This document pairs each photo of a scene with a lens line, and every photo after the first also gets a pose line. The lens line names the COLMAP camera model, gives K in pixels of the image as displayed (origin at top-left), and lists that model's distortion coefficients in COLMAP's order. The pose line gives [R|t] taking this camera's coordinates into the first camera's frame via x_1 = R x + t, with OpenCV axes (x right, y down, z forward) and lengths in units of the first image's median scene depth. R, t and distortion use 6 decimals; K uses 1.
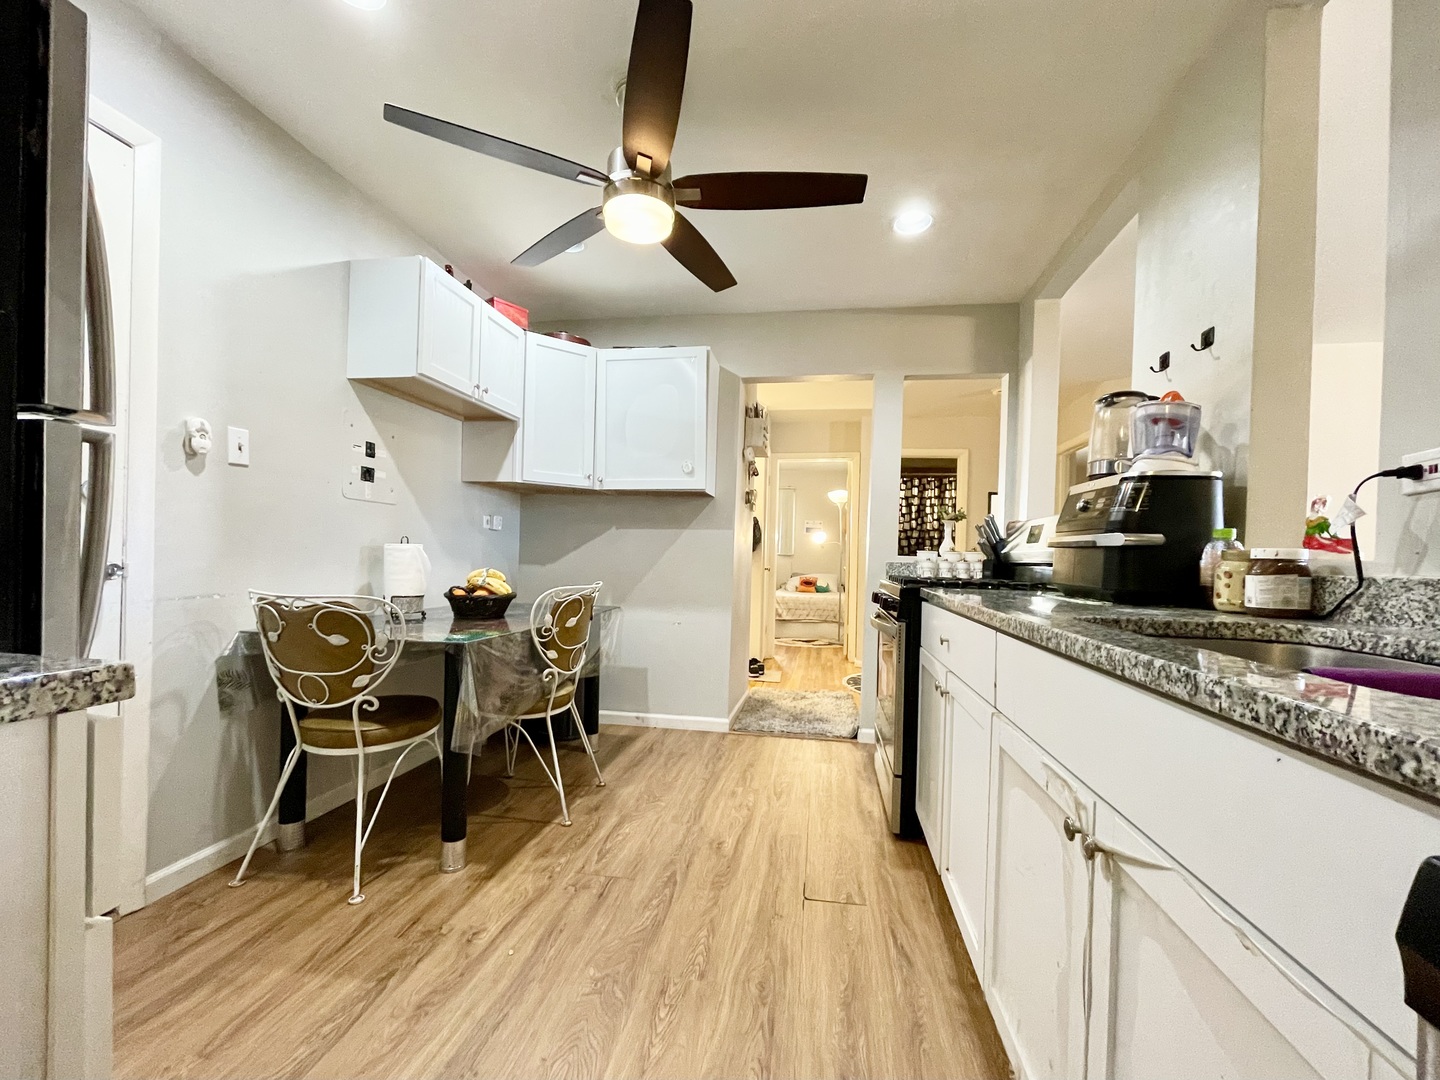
lens RADIAL K [[590.0, 0, 722.3], [0, 590.0, 562.9], [0, 0, 1]] dist [0.000852, 0.001009]
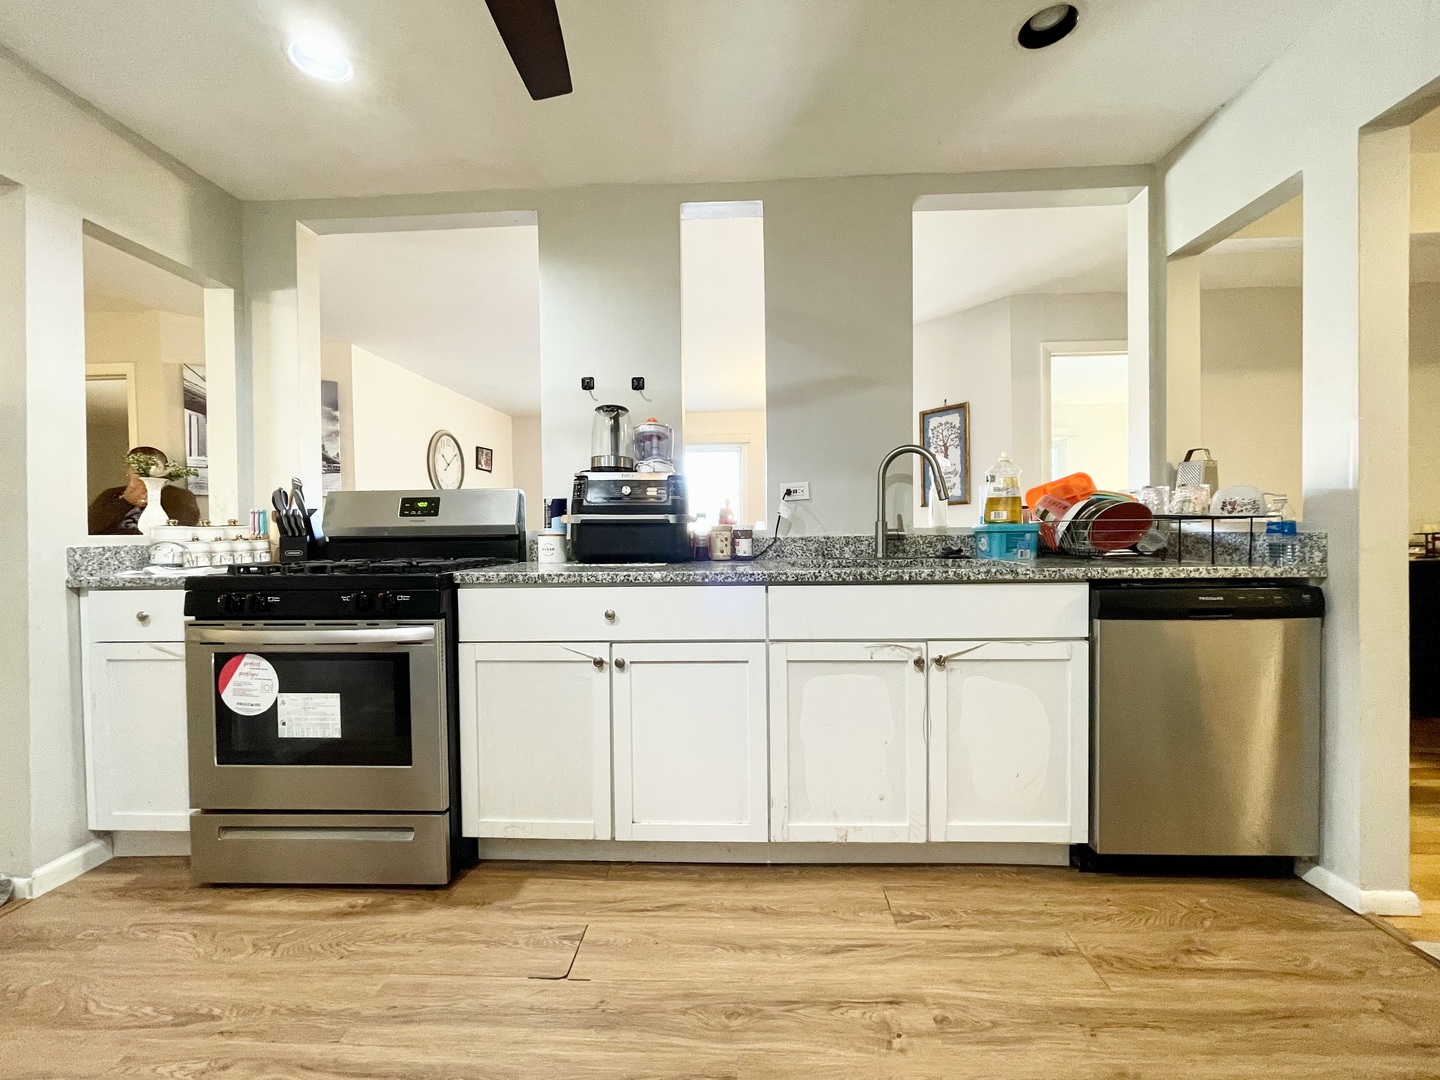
lens RADIAL K [[590.0, 0, 720.2], [0, 590.0, 529.3], [0, 0, 1]] dist [0.000852, 0.001009]
pose [[-0.120574, -0.031478, 0.992205, -0.615269], [0.018233, 0.999258, 0.033917, -0.047940], [-0.992537, 0.022180, -0.119911, 0.842714]]
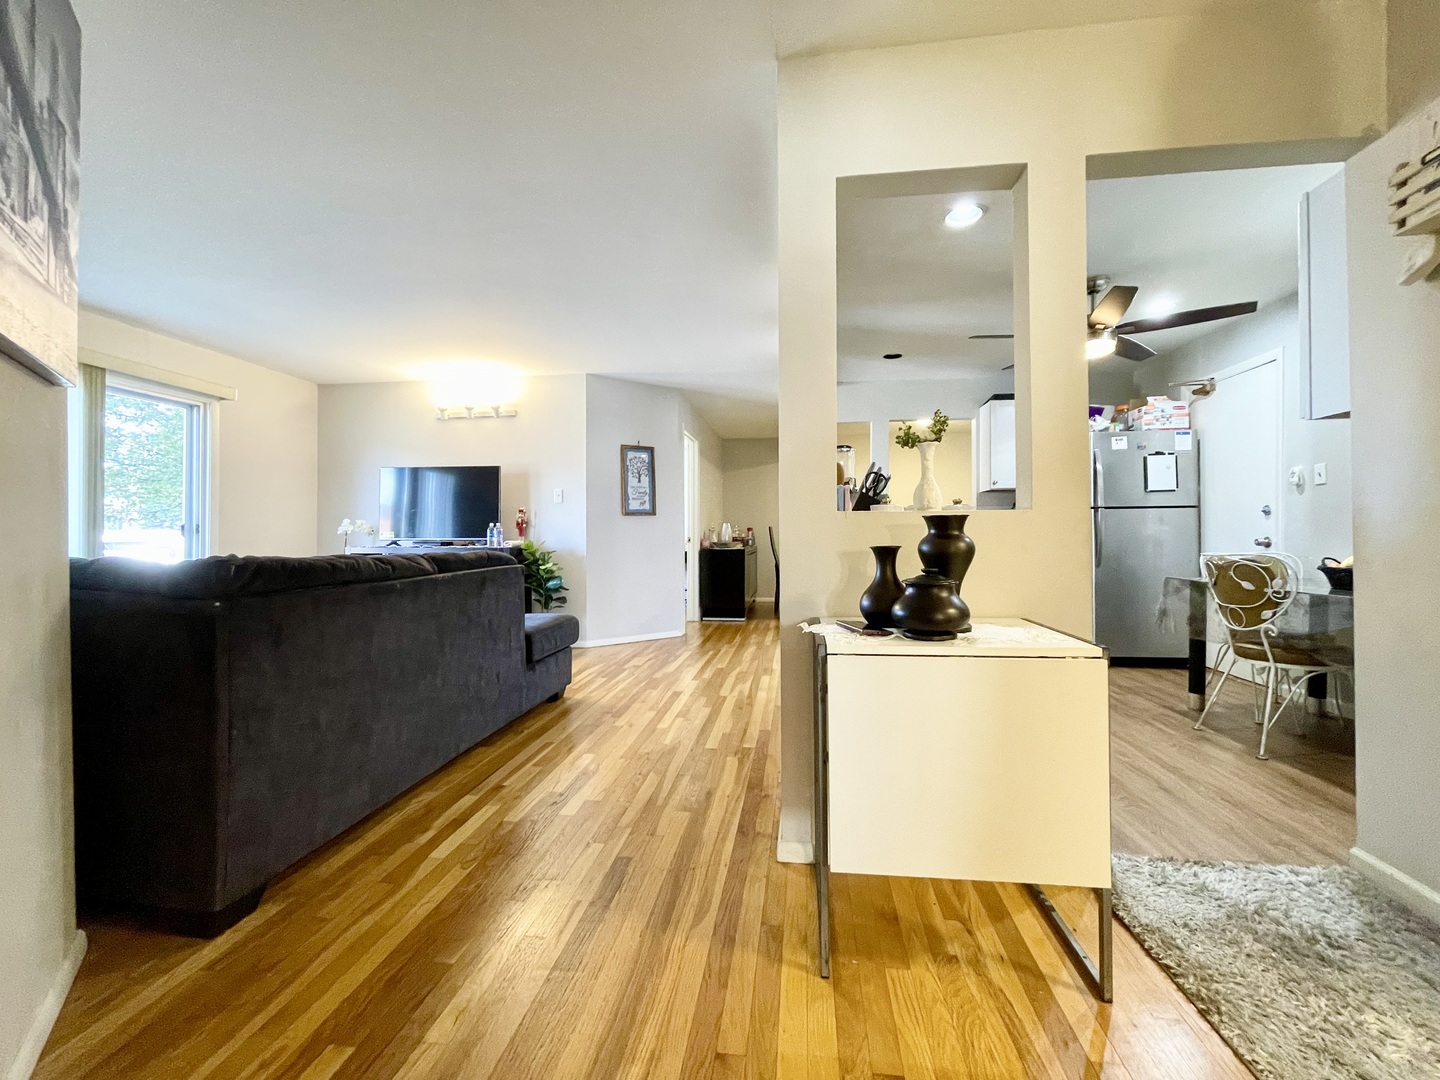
lens RADIAL K [[590.0, 0, 720.2], [0, 590.0, 534.5], [0, 0, 1]] dist [0.000852, 0.001009]
pose [[-0.999000, -0.028574, -0.034382, 1.068690], [-0.028650, 0.999588, 0.001732, 0.032632], [0.034318, 0.002715, -0.999407, 2.794516]]
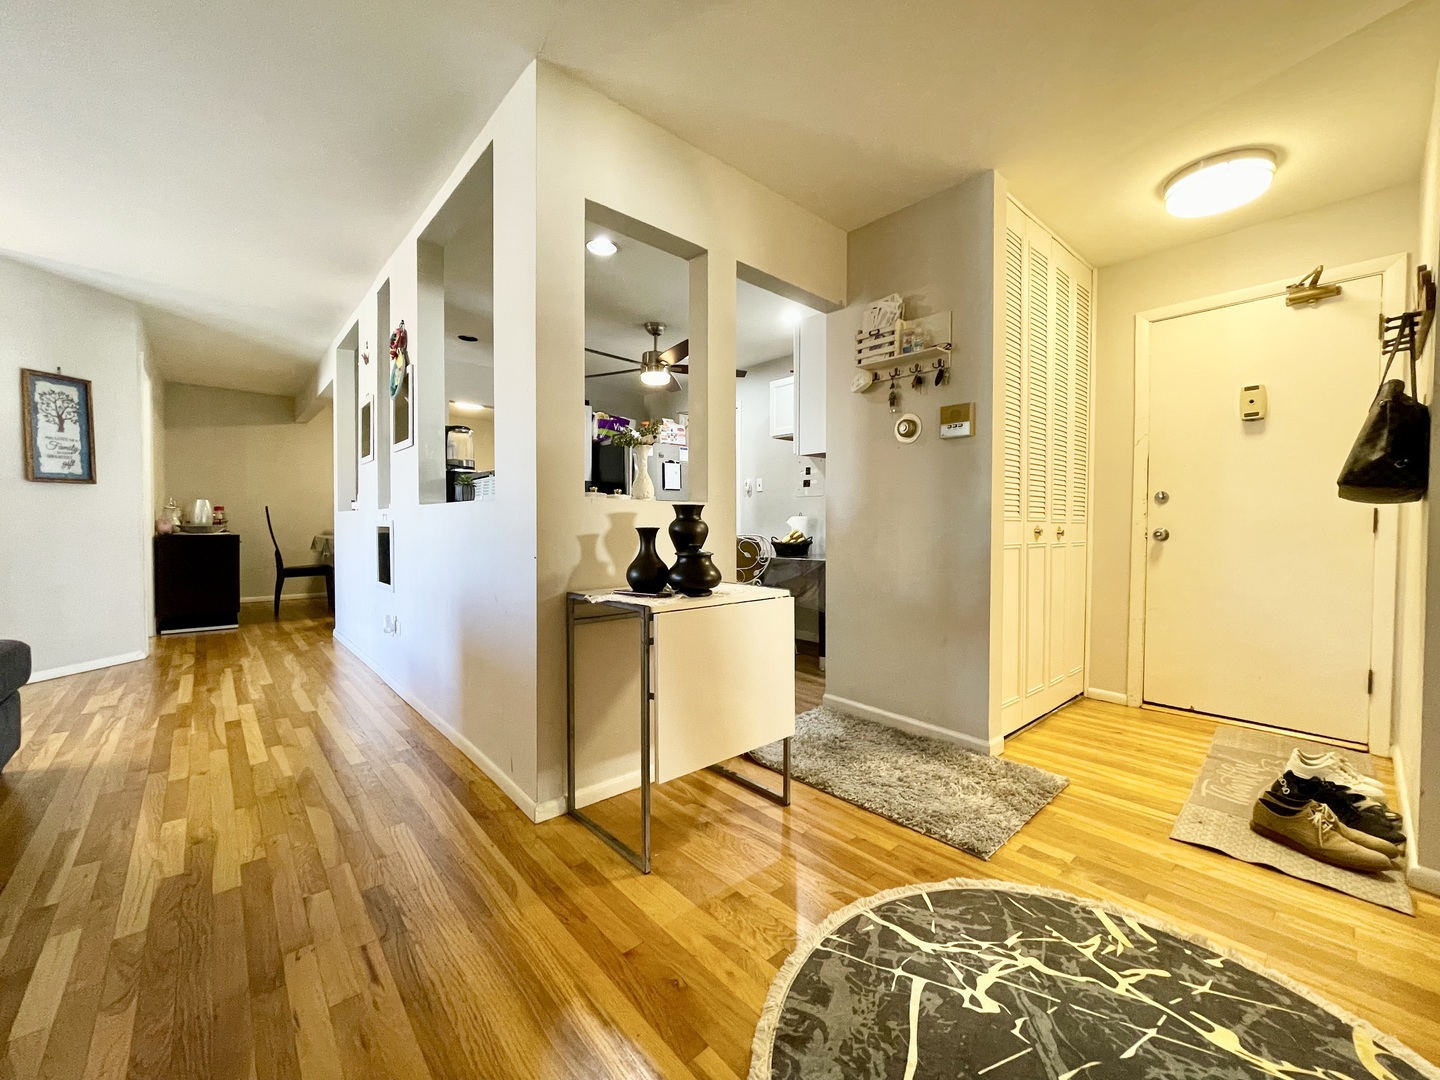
lens RADIAL K [[590.0, 0, 725.7], [0, 590.0, 532.5], [0, 0, 1]] dist [0.000852, 0.001009]
pose [[-0.620241, -0.026386, -0.783967, 1.544301], [-0.034506, 0.999384, -0.006336, 0.055128], [0.783652, 0.023121, -0.620770, 2.717861]]
